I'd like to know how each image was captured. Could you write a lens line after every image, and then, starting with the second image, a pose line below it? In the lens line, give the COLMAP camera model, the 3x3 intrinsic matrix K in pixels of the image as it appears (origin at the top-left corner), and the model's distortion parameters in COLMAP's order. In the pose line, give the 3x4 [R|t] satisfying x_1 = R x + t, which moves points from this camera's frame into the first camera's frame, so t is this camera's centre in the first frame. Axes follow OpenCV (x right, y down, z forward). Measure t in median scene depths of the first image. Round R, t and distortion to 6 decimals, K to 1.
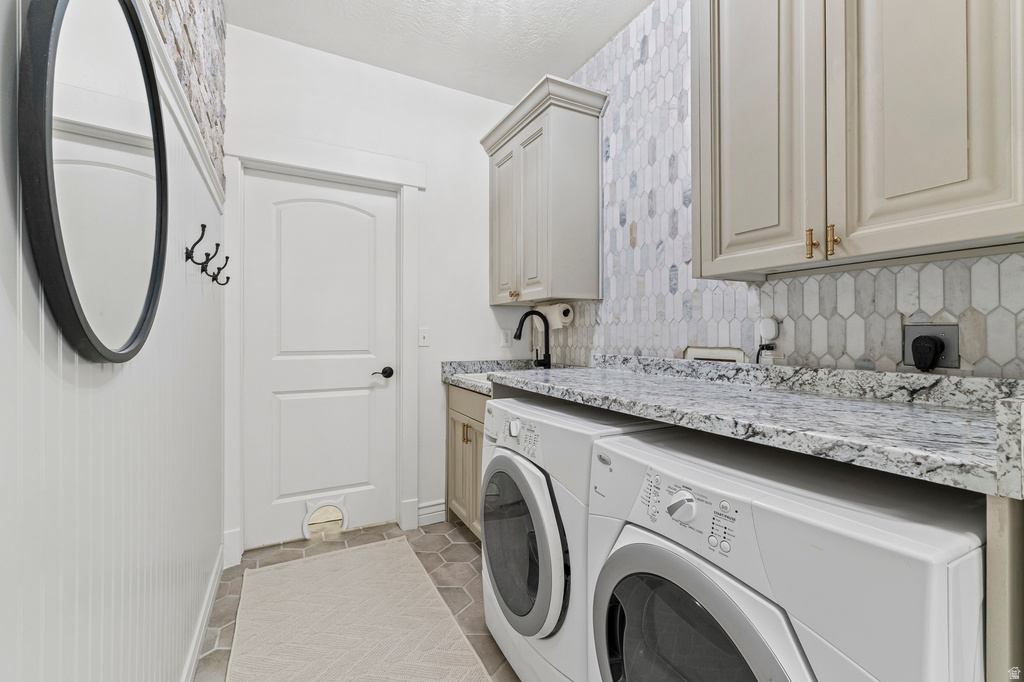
lens RADIAL K [[432.7, 0, 510.8], [0, 432.7, 338.0], [0, 0, 1]] dist [0.005536, -0.000407]
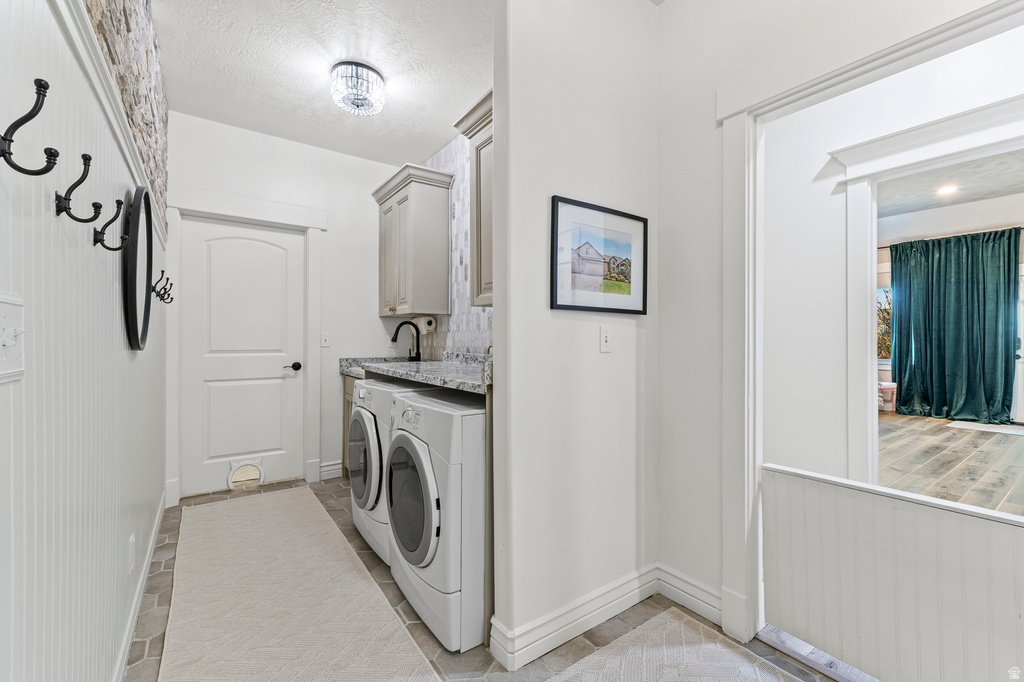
lens RADIAL K [[432.7, 0, 512.8], [0, 432.7, 340.5], [0, 0, 1]] dist [0.005536, -0.000407]
pose [[0.991135, 0.001595, 0.132852, 0.223652], [-0.001316, 0.999997, -0.002183, 0.001592], [-0.132855, 0.001989, 0.991133, -0.465729]]
